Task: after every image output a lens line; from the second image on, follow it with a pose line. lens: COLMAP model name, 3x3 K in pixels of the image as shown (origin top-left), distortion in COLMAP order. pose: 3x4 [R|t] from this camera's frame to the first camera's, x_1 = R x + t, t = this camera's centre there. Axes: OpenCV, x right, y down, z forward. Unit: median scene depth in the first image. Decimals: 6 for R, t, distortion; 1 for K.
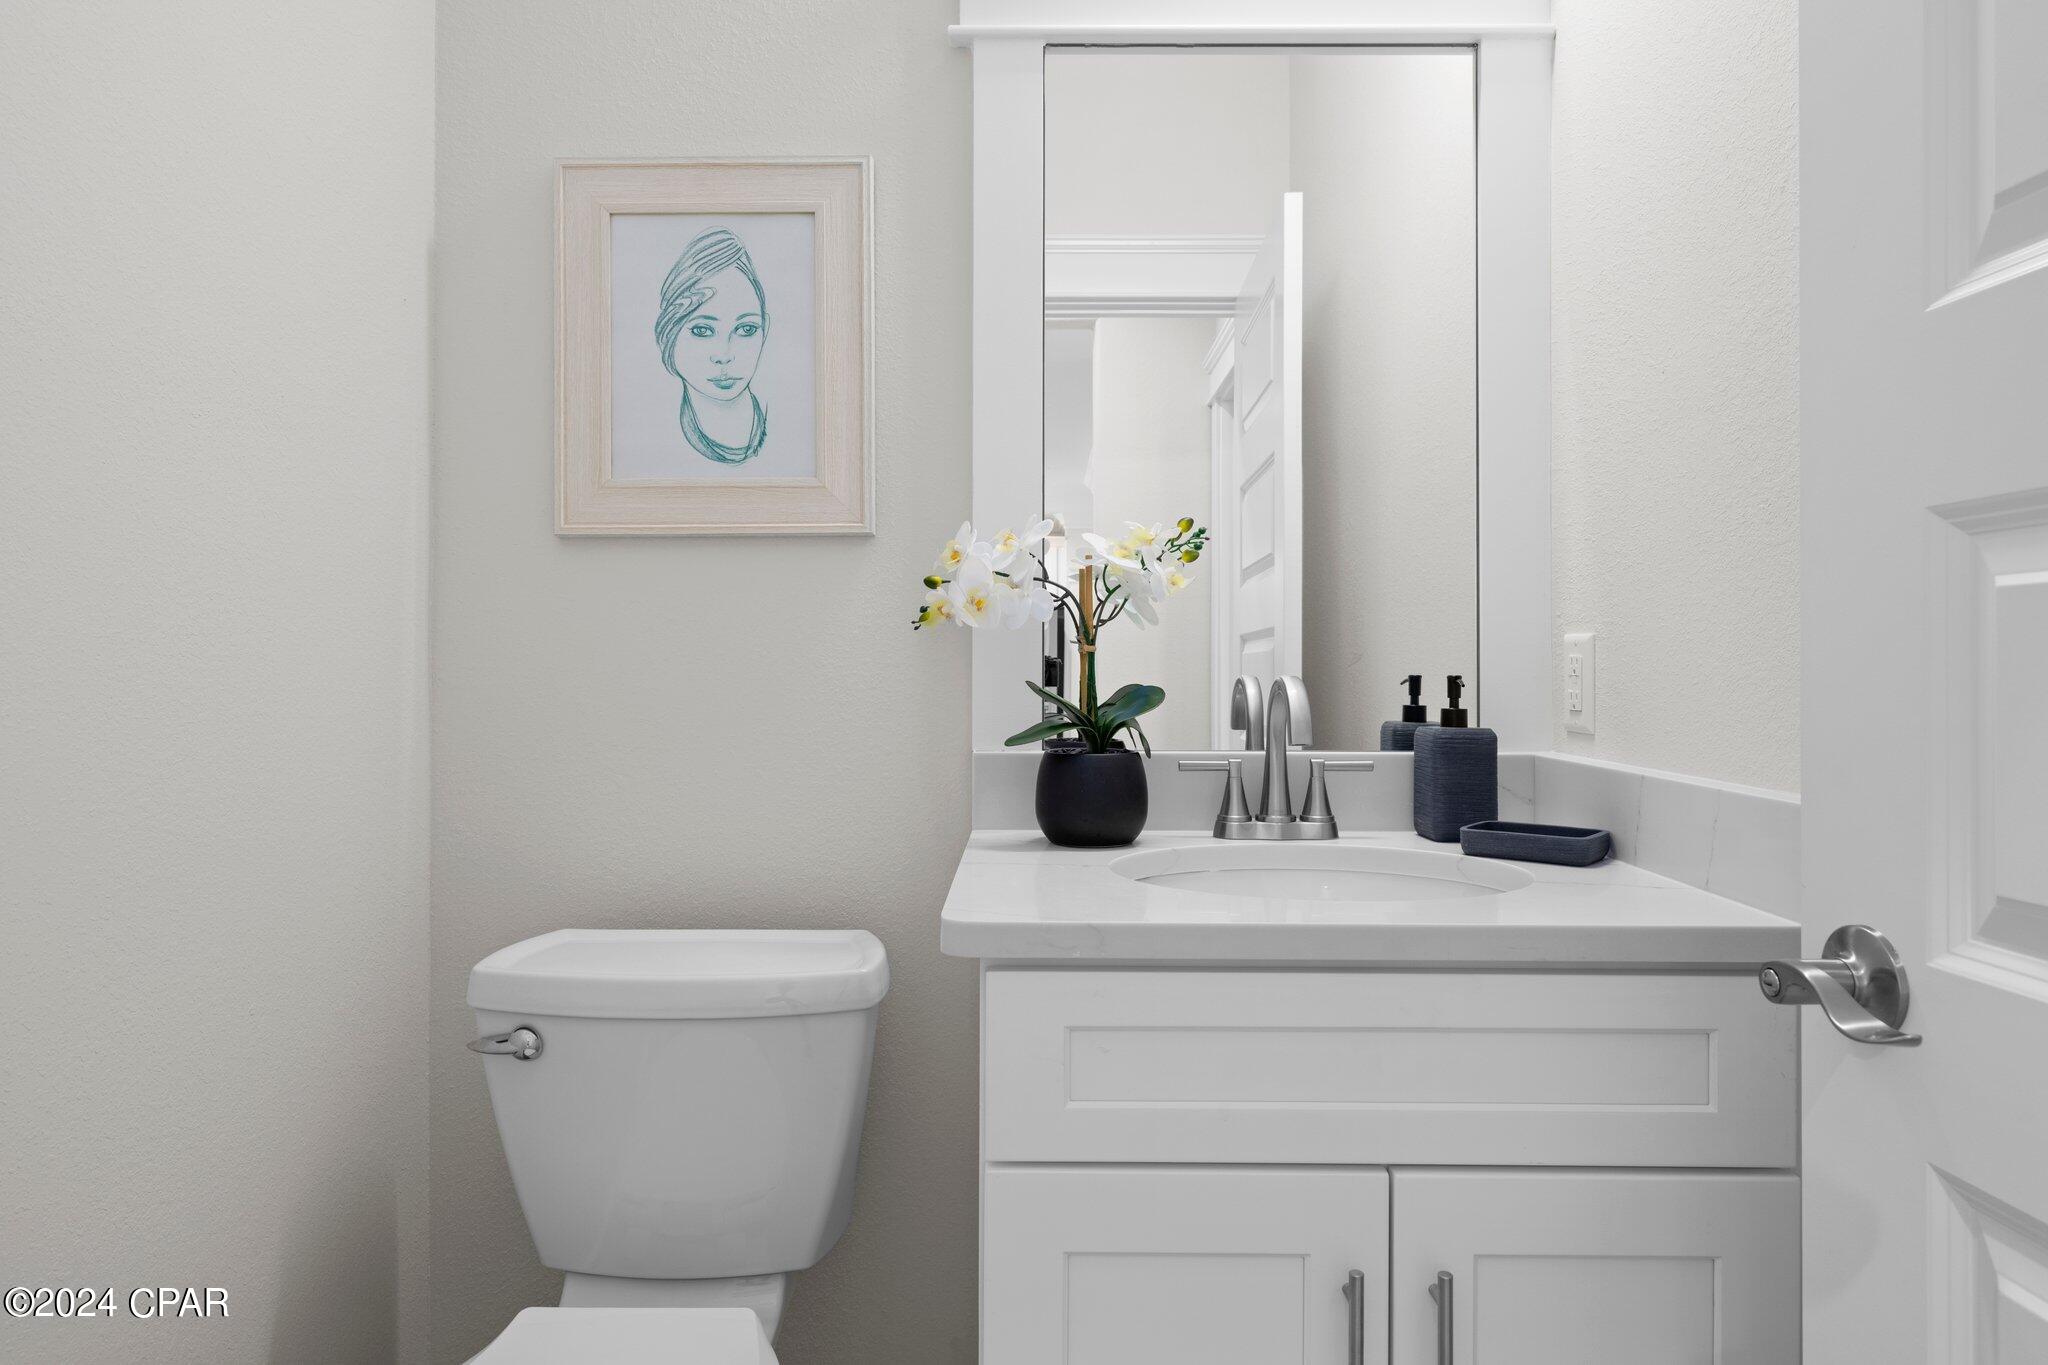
lens RADIAL K [[1196.4, 0, 1021.5], [0, 1196.4, 666.0], [0, 0, 1]] dist [0.011709, -0.002325]
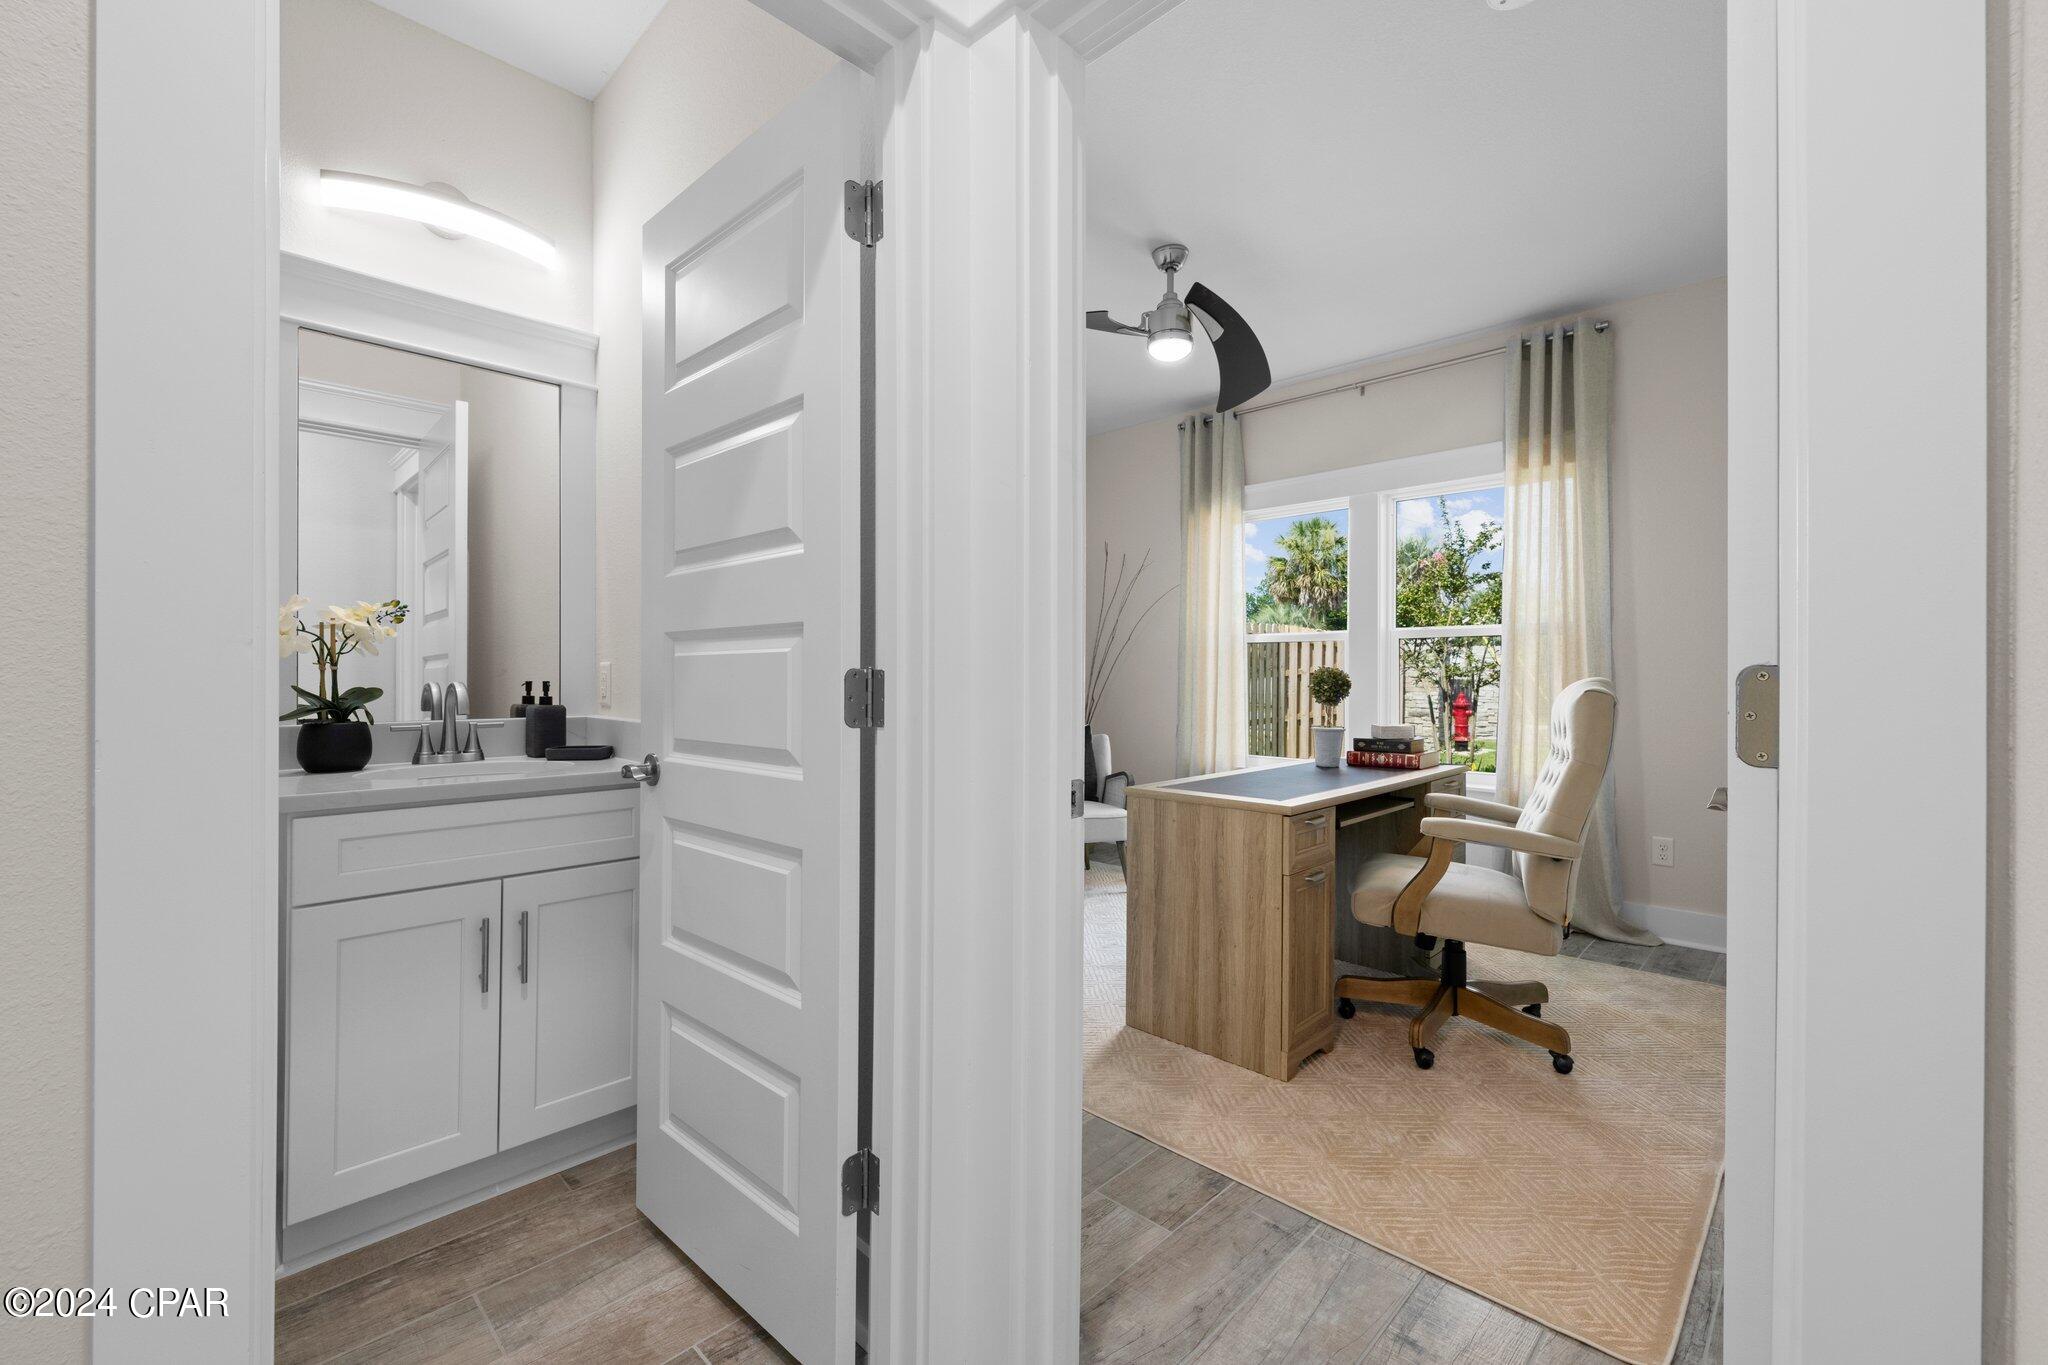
lens RADIAL K [[888.2, 0, 1034.4], [0, 888.2, 666.0], [0, 0, 1]] dist [0.001274, -0.001810]
pose [[0.702186, 0.006522, 0.711963, -0.160402], [0.001314, 0.999944, -0.010456, -0.001392], [-0.711992, 0.008278, 0.702139, -0.747413]]
